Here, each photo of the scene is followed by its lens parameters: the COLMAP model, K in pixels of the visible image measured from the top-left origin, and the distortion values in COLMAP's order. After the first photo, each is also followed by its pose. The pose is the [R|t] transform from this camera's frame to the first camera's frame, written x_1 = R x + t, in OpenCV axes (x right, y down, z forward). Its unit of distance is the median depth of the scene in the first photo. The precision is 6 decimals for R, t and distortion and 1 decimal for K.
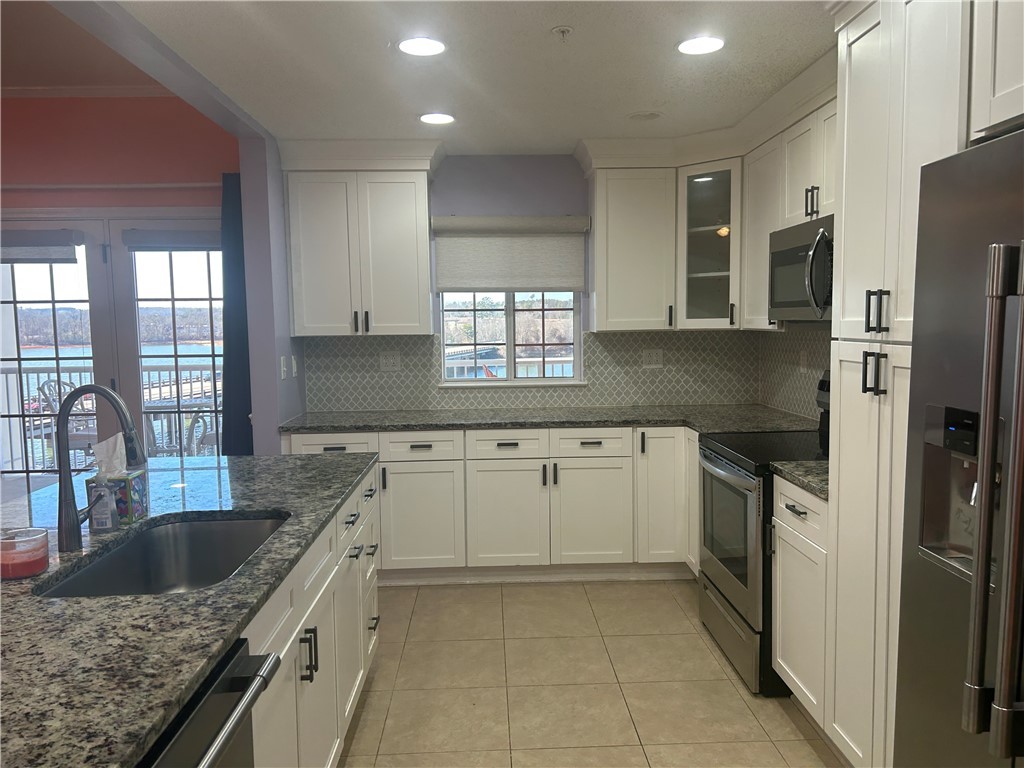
lens RADIAL K [[764.7, 0, 513.6], [0, 764.7, 383.7], [0, 0, 1]] dist [0.020214, -0.036877]
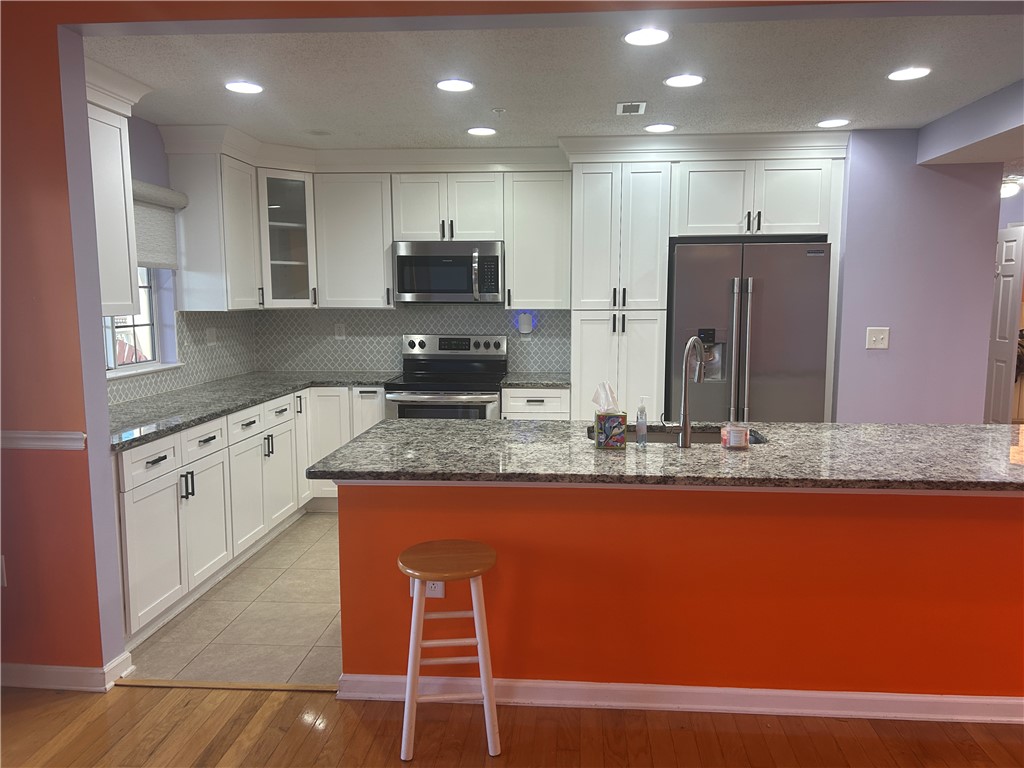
lens RADIAL K [[764.7, 0, 515.8], [0, 764.7, 388.6], [0, 0, 1]] dist [0.020214, -0.036877]
pose [[0.109391, -0.106603, 0.988266, -0.905451], [0.080379, 0.991925, 0.098101, -0.034205], [-0.990744, 0.068704, 0.117076, 0.502070]]
